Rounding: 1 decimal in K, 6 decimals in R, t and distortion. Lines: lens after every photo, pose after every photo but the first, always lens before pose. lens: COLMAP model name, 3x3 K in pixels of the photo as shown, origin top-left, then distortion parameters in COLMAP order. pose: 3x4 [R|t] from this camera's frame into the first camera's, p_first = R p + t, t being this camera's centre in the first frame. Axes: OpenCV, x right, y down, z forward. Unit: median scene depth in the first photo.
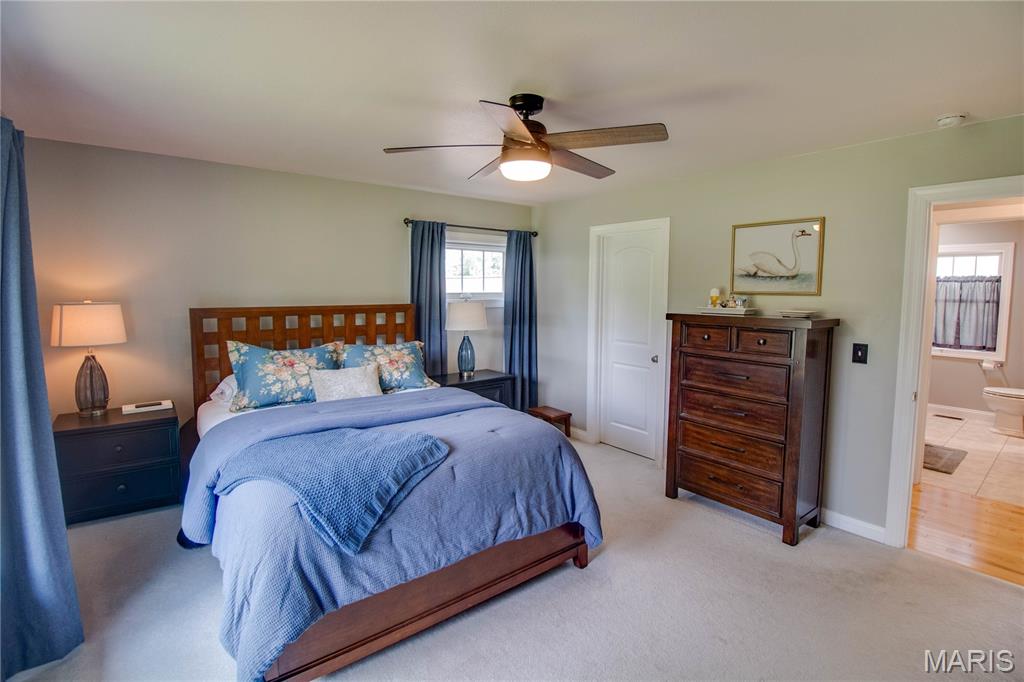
lens RADIAL K [[488.6, 0, 522.4], [0, 488.6, 326.1], [0, 0, 1]] dist [0.000108, -0.011852]
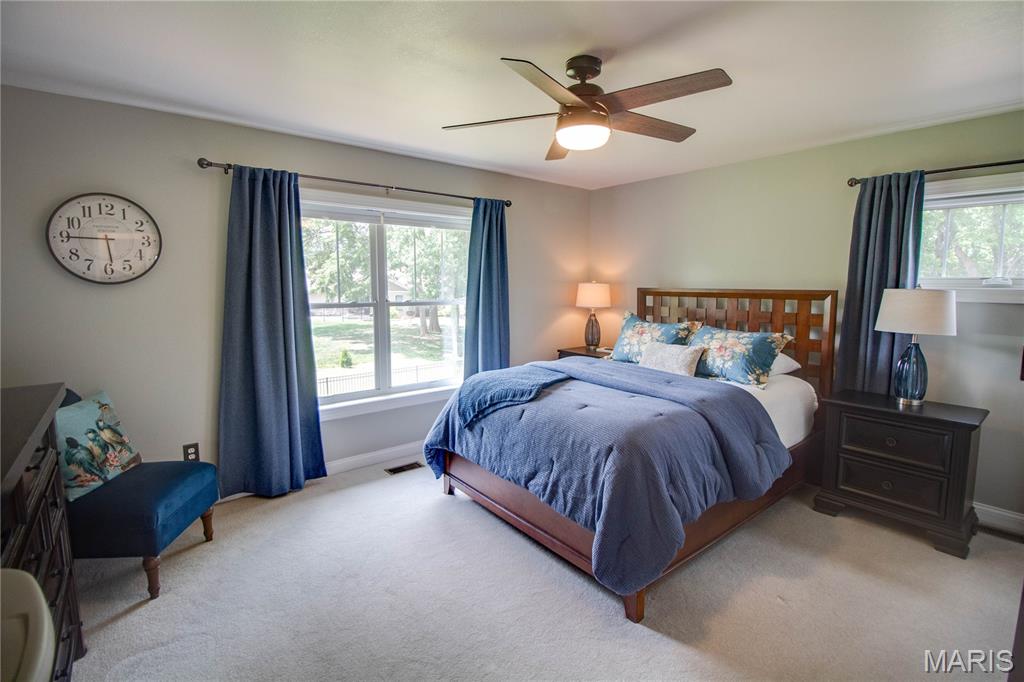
lens RADIAL K [[488.6, 0, 522.4], [0, 488.6, 326.1], [0, 0, 1]] dist [0.000108, -0.011852]
pose [[-0.012768, 0.083049, -0.996464, 0.904644], [-0.082756, 0.993038, 0.083824, -0.021564], [0.996488, 0.083533, -0.005806, 0.834254]]
